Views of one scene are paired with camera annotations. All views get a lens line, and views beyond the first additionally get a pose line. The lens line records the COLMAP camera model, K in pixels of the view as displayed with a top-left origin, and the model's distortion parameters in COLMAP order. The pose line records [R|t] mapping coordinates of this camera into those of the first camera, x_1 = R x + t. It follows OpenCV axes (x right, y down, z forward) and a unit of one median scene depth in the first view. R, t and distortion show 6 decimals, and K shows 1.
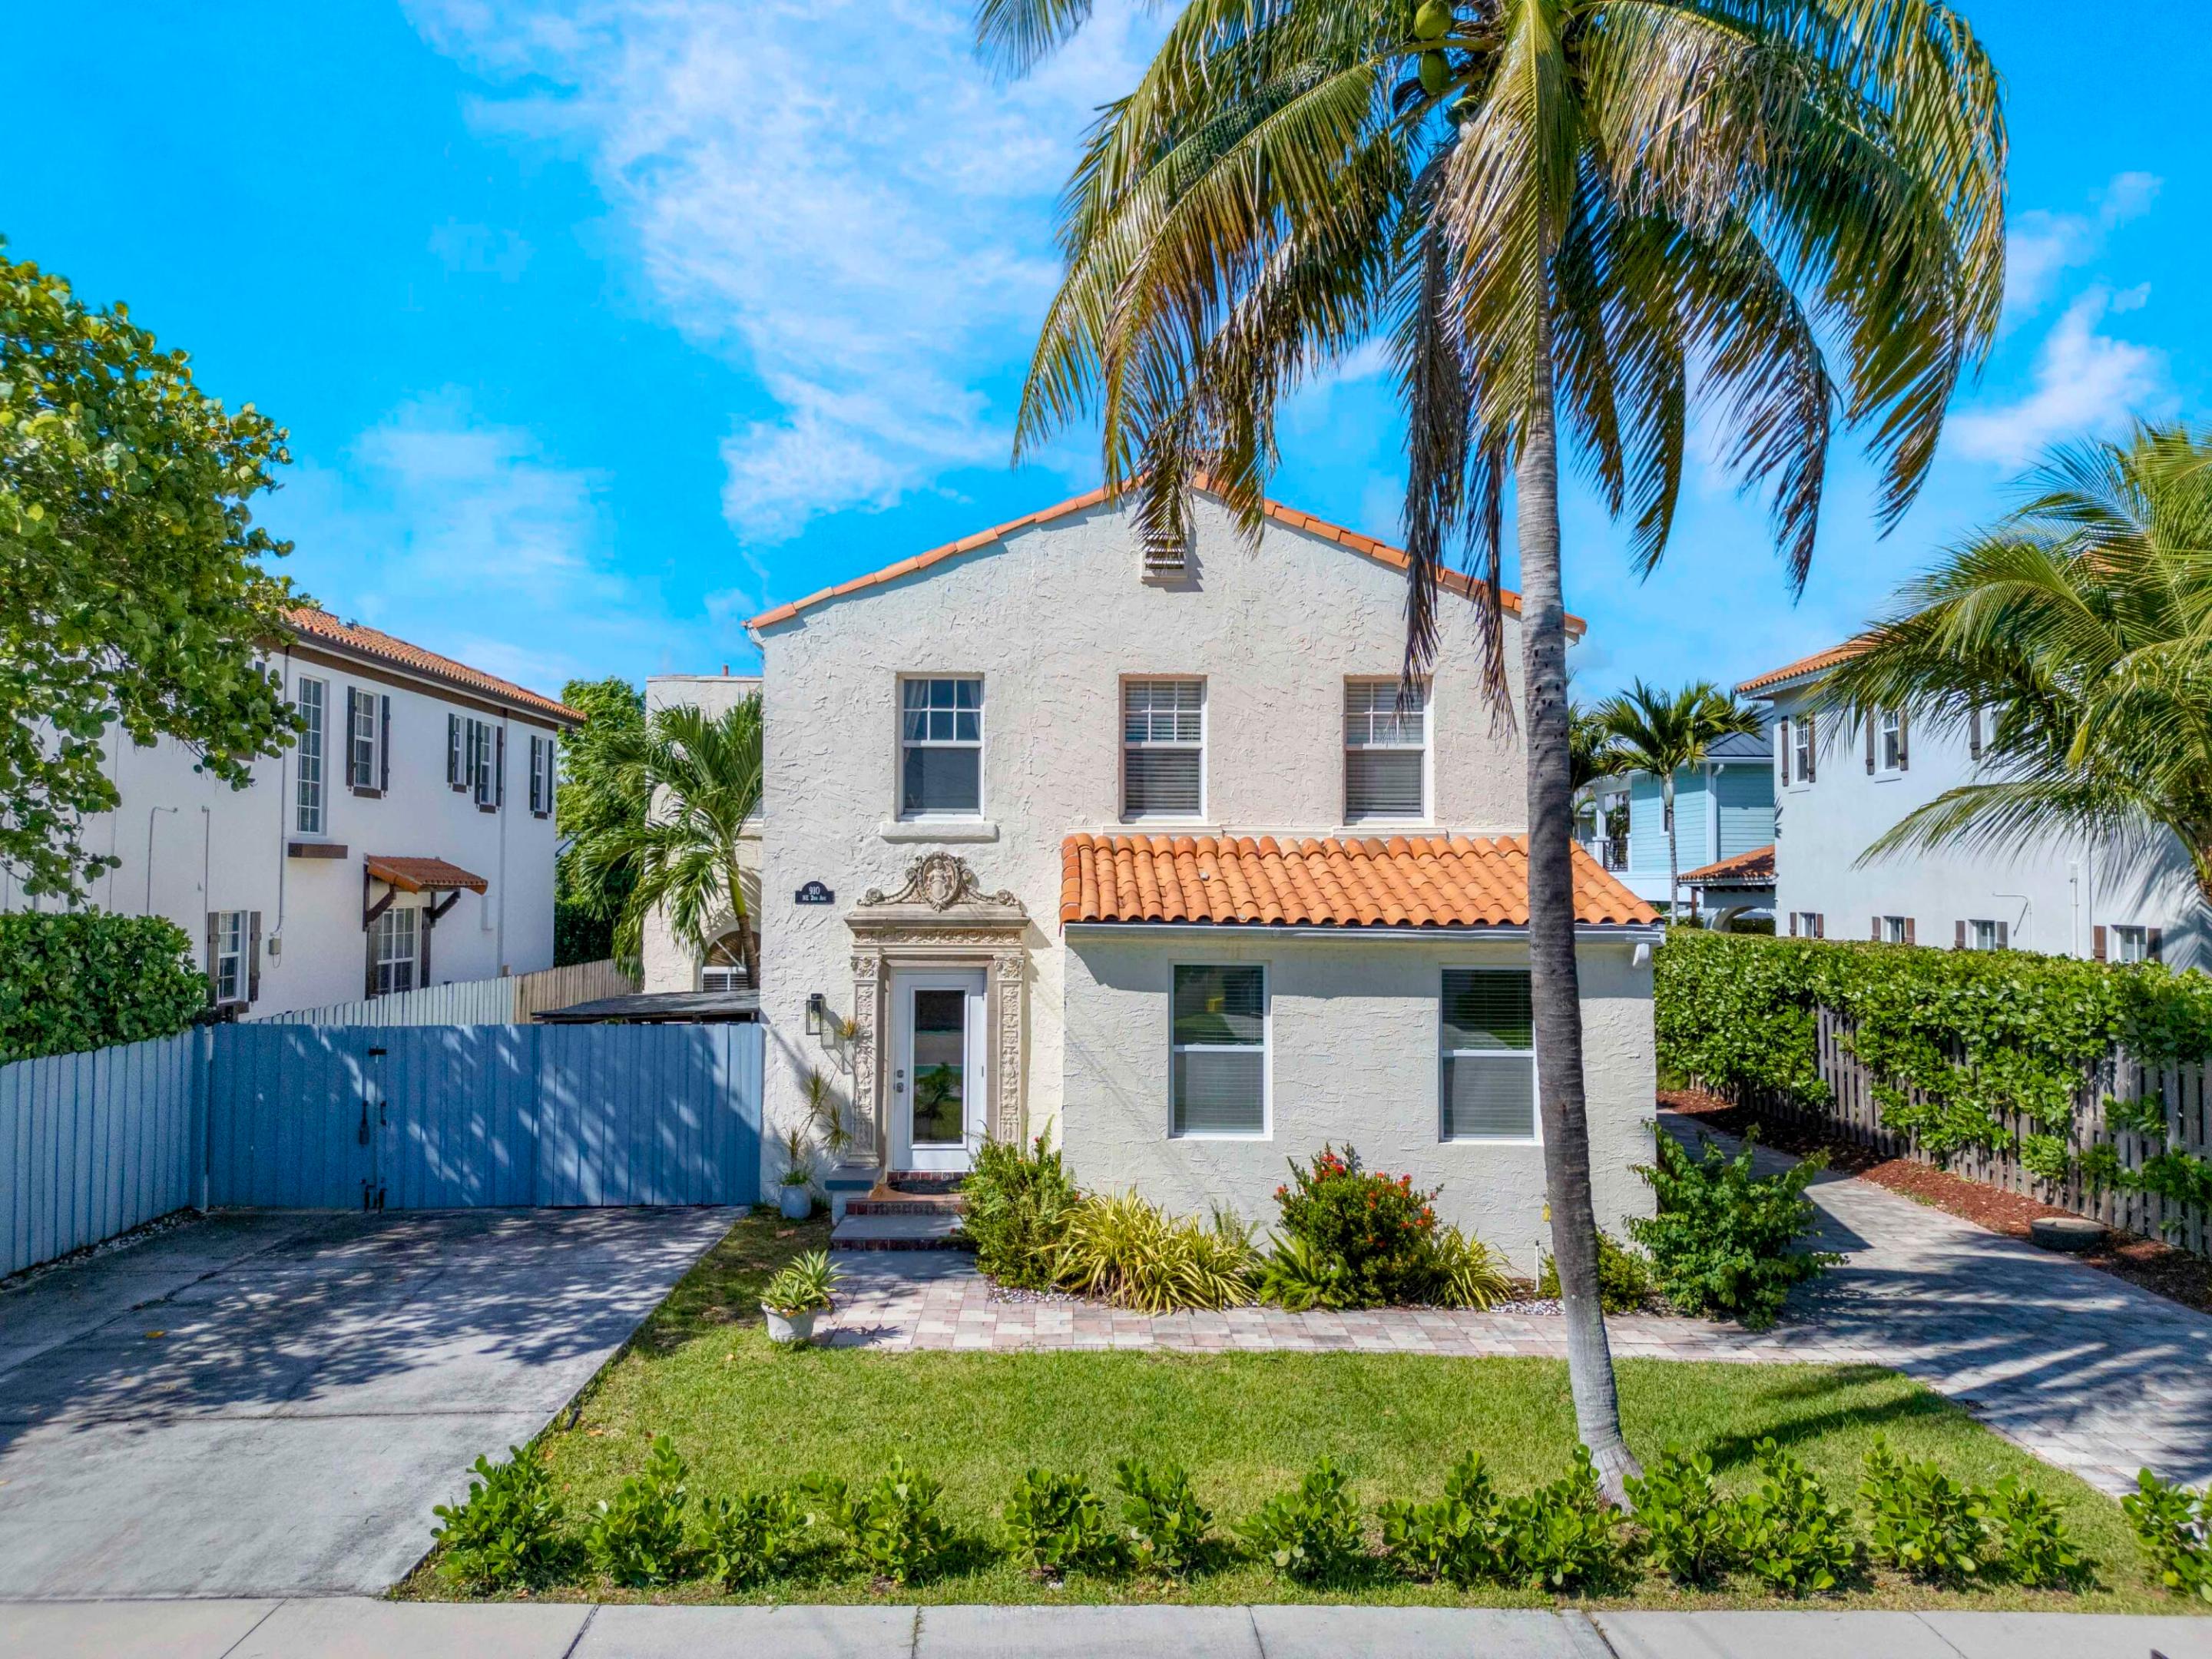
lens RADIAL K [[1553.4, 0, 1080.5], [0, 1553.4, 871.4], [0, 0, 1]] dist [0.033099, -0.019827]
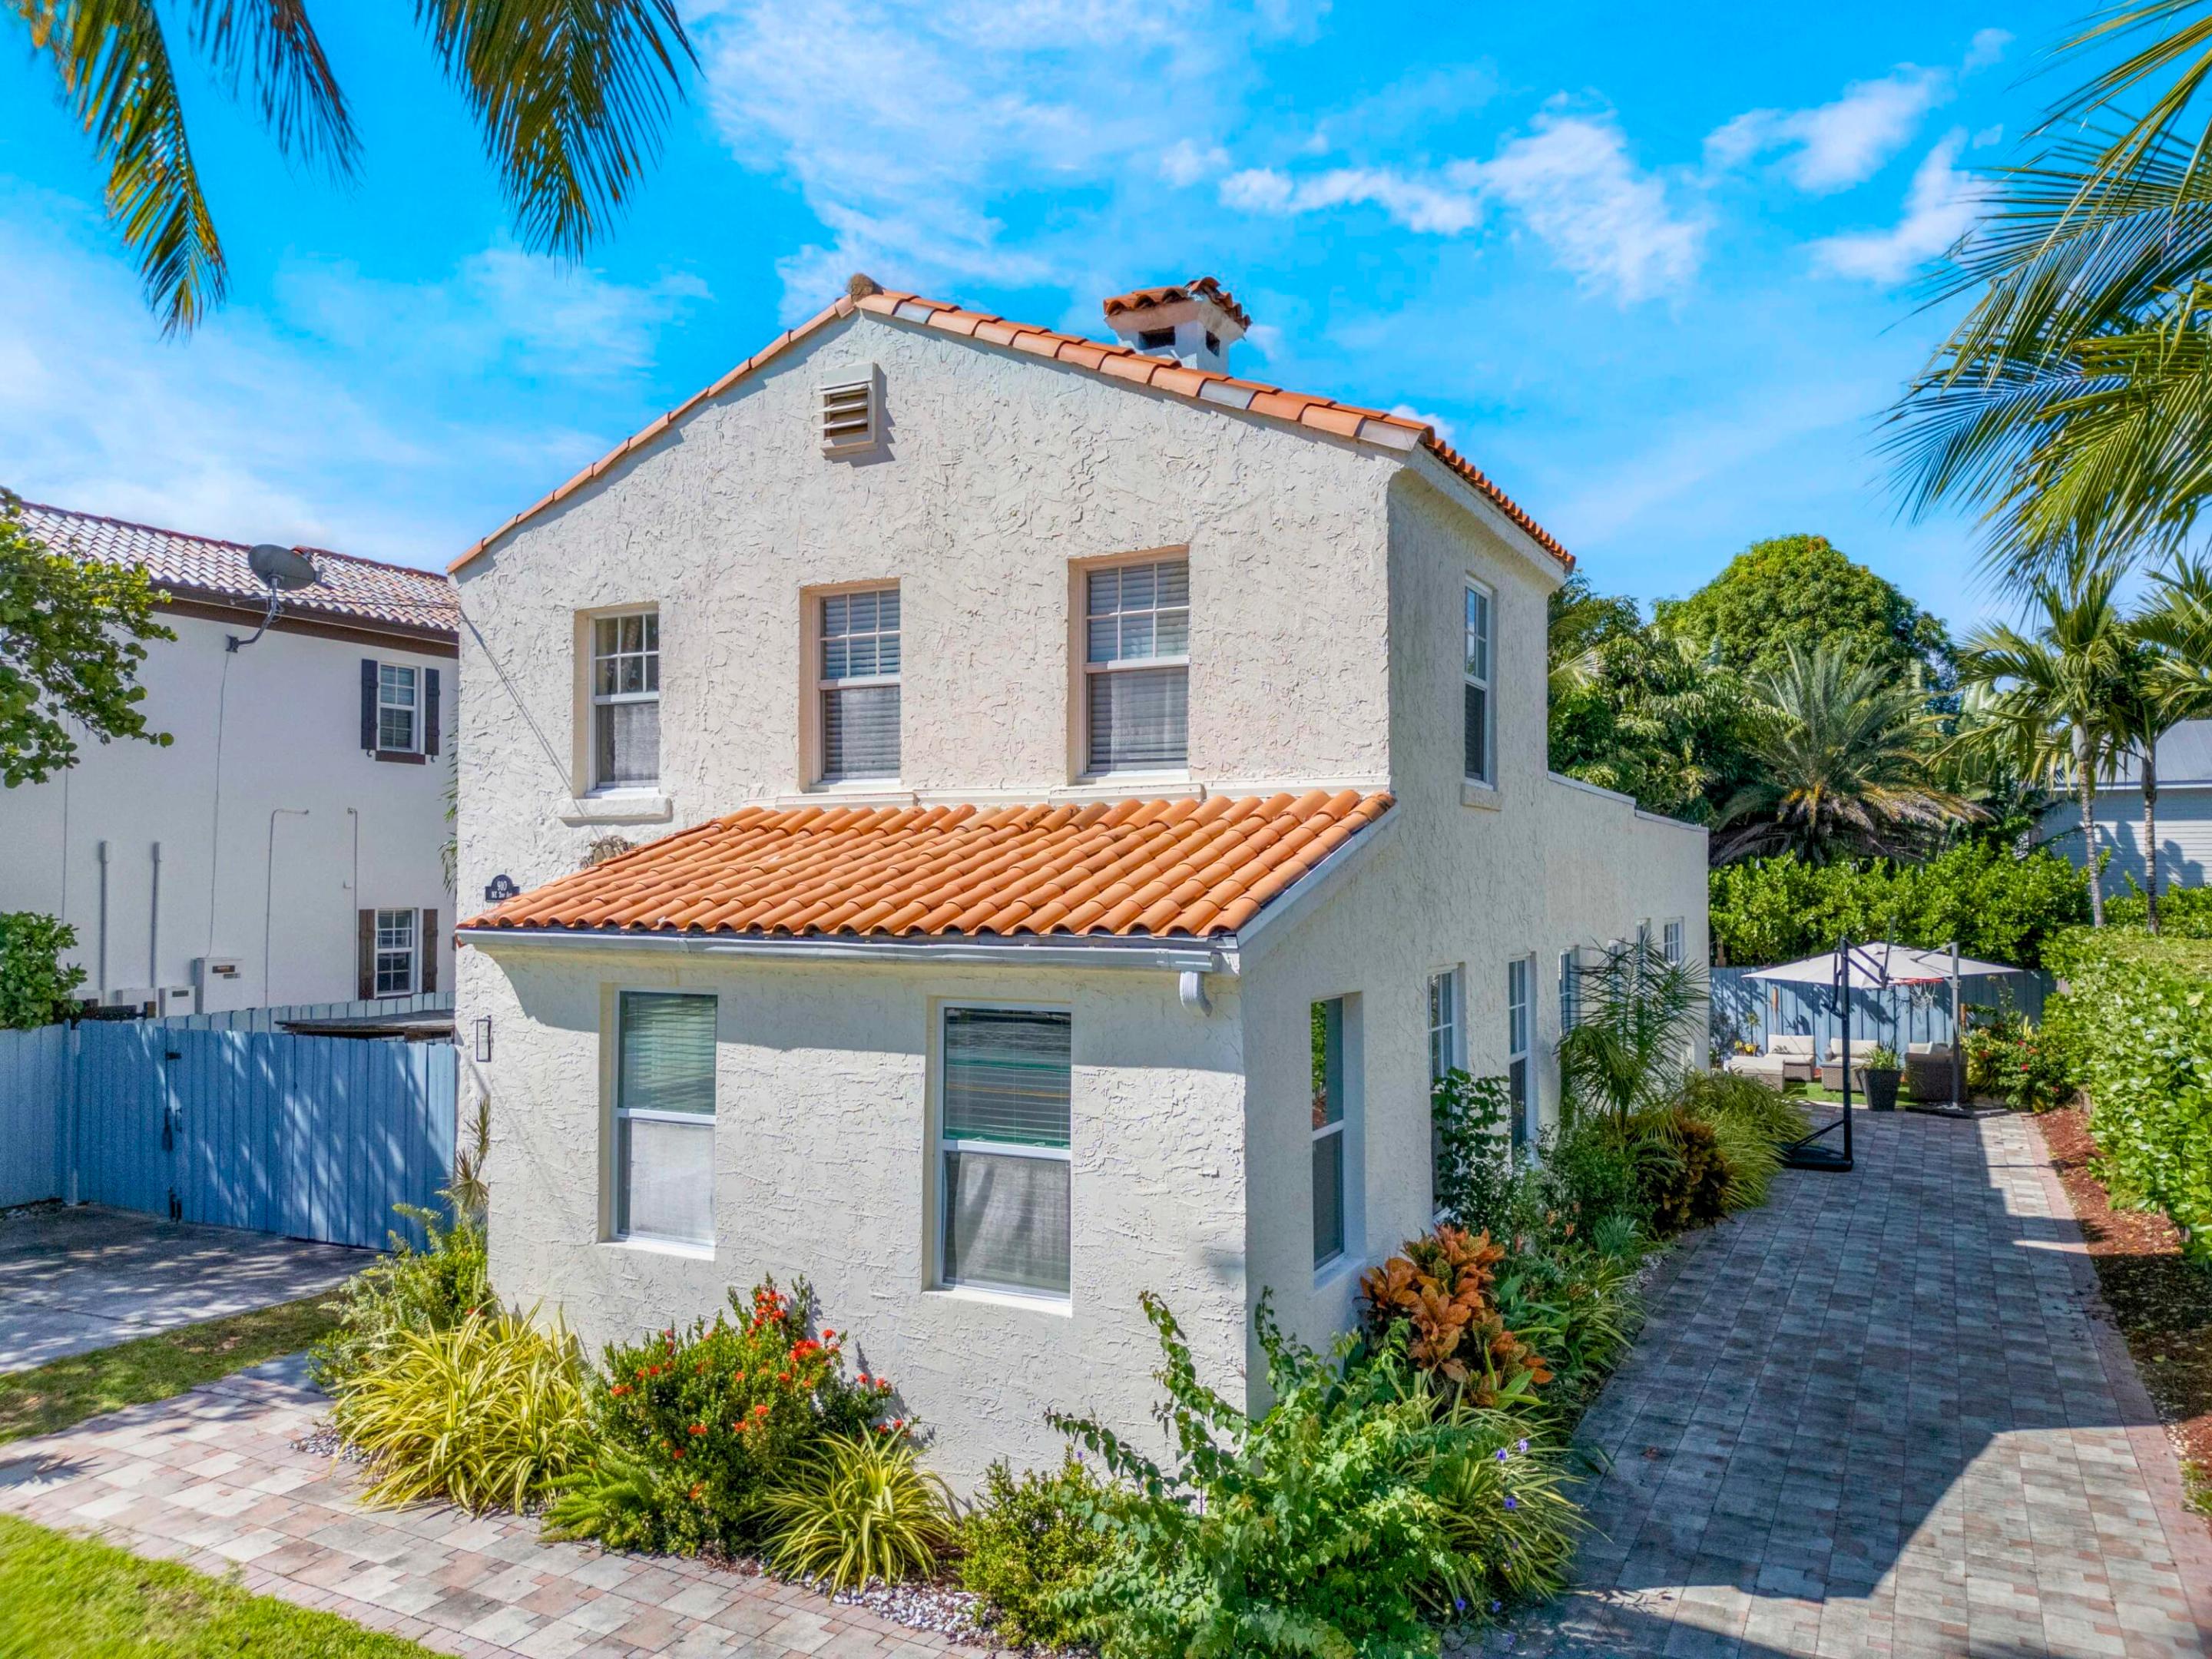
lens RADIAL K [[1553.4, 0, 1094.2], [0, 1553.4, 883.6], [0, 0, 1]] dist [0.033099, -0.019827]
pose [[0.884160, -0.002898, -0.467175, 0.491527], [0.003464, 0.999994, 0.000352, 0.012144], [0.467171, -0.001930, 0.884165, 0.420427]]
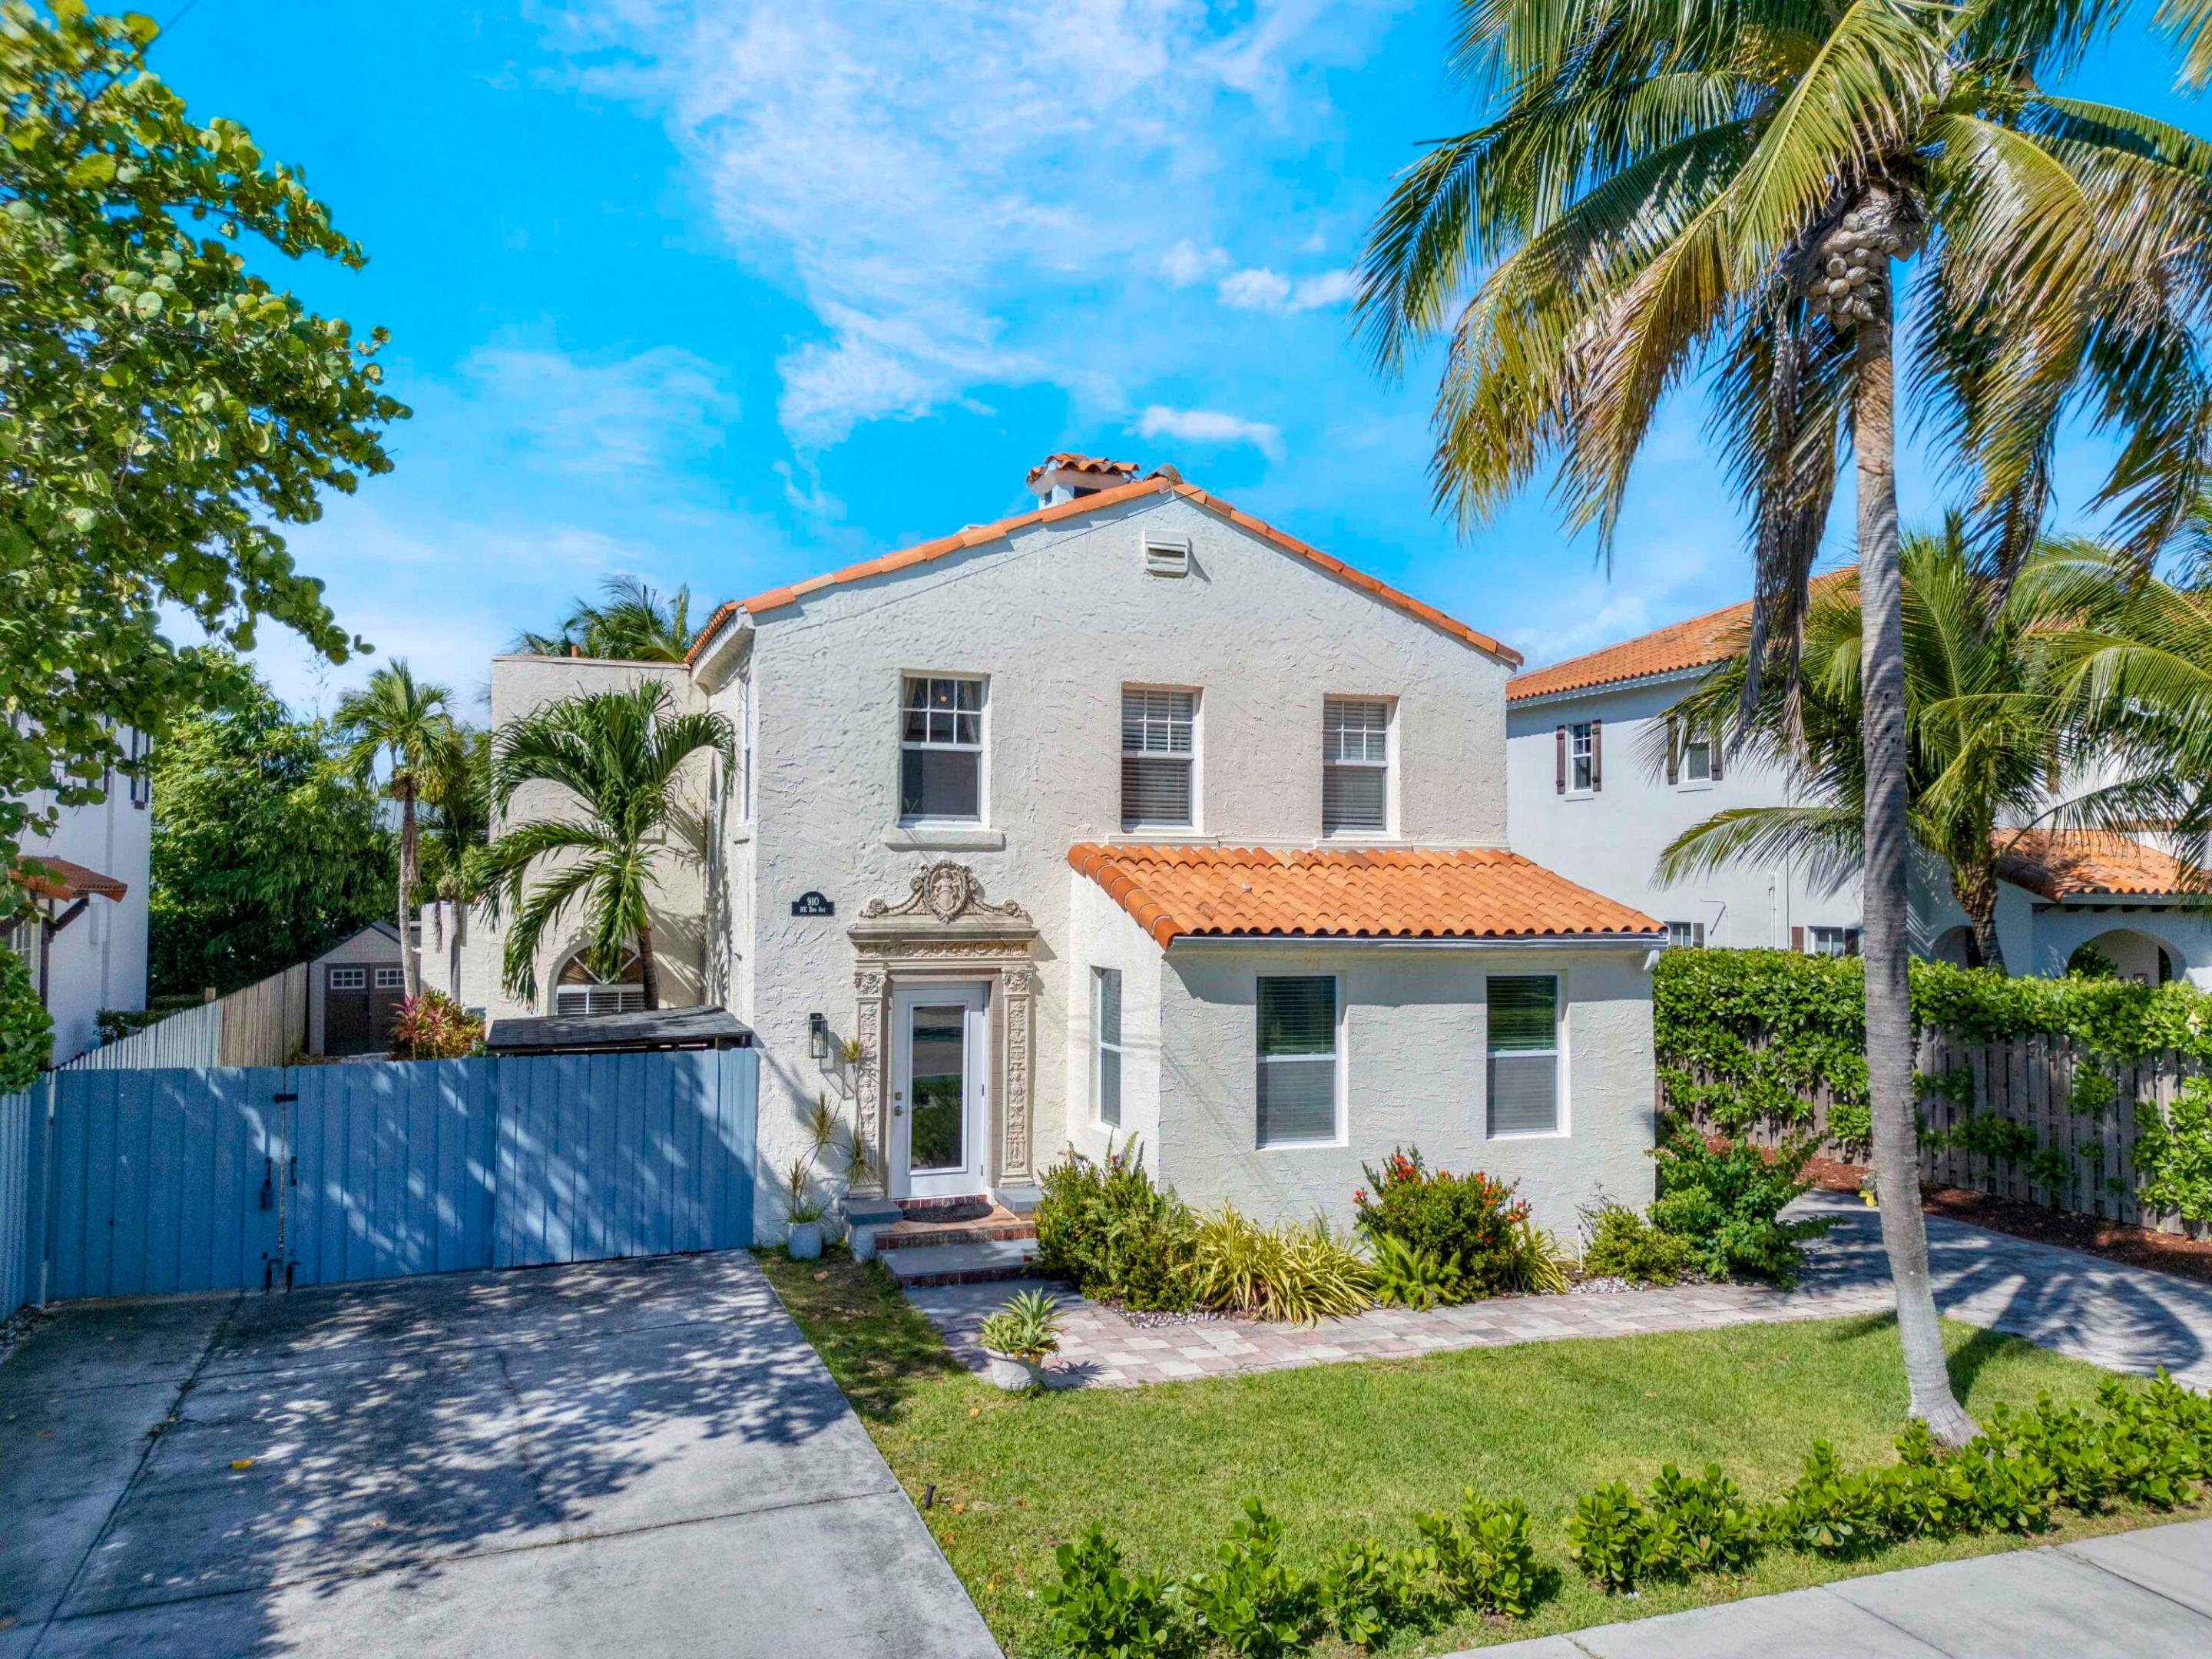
lens RADIAL K [[1553.4, 0, 1085.4], [0, 1553.4, 877.5], [0, 0, 1]] dist [0.033099, -0.019827]
pose [[0.941541, 0.003093, 0.336885, -0.330957], [-0.004572, 0.999983, 0.003597, -0.006131], [-0.336868, -0.004927, 0.941539, 0.077354]]
